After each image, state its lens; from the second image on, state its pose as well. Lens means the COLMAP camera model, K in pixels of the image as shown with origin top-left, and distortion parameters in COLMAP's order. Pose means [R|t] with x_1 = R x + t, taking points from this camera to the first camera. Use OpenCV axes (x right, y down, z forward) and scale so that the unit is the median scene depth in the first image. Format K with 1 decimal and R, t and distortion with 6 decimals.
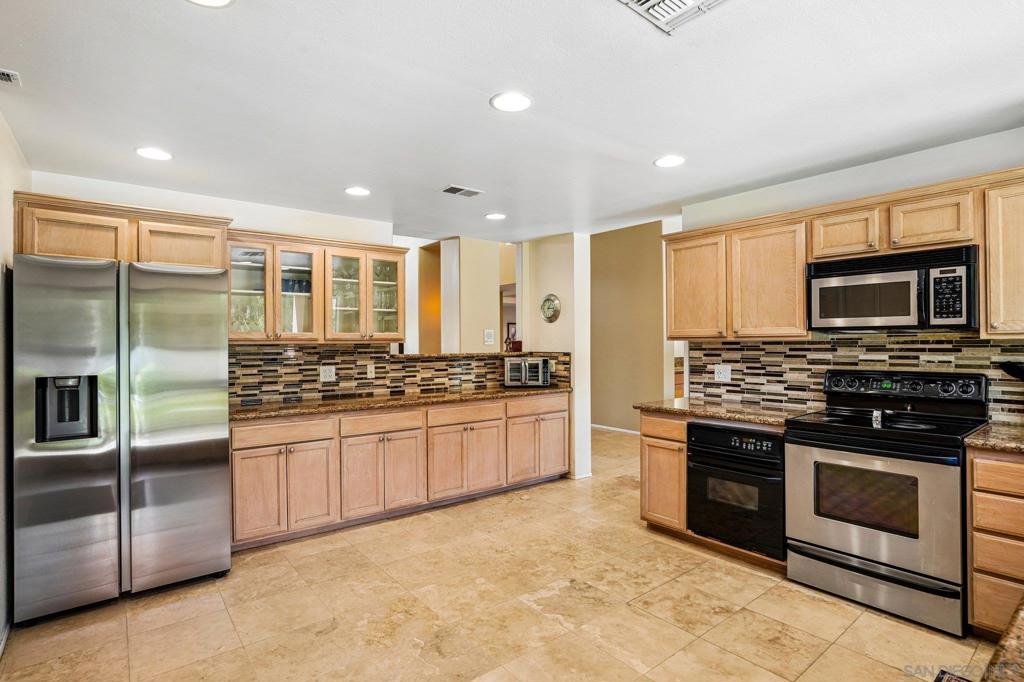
lens RADIAL K [[522.5, 0, 512.0], [0, 522.5, 341.0], [0, 0, 1]] dist [-0.000915, -0.000017]
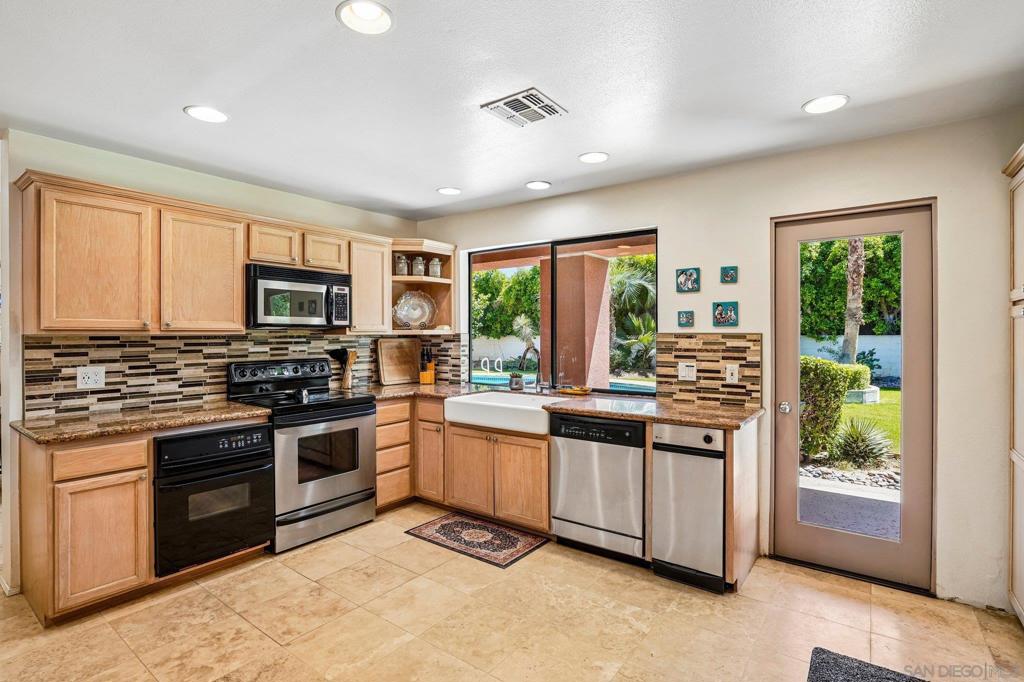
lens RADIAL K [[481.1, 0, 525.9], [0, 481.1, 337.3], [0, 0, 1]] dist [-0.002994, 0.000093]
pose [[-0.238656, 0.001598, 0.971103, -0.489154], [0.000009, 0.999999, -0.001644, 0.004699], [-0.971104, -0.000384, -0.238656, 0.630147]]
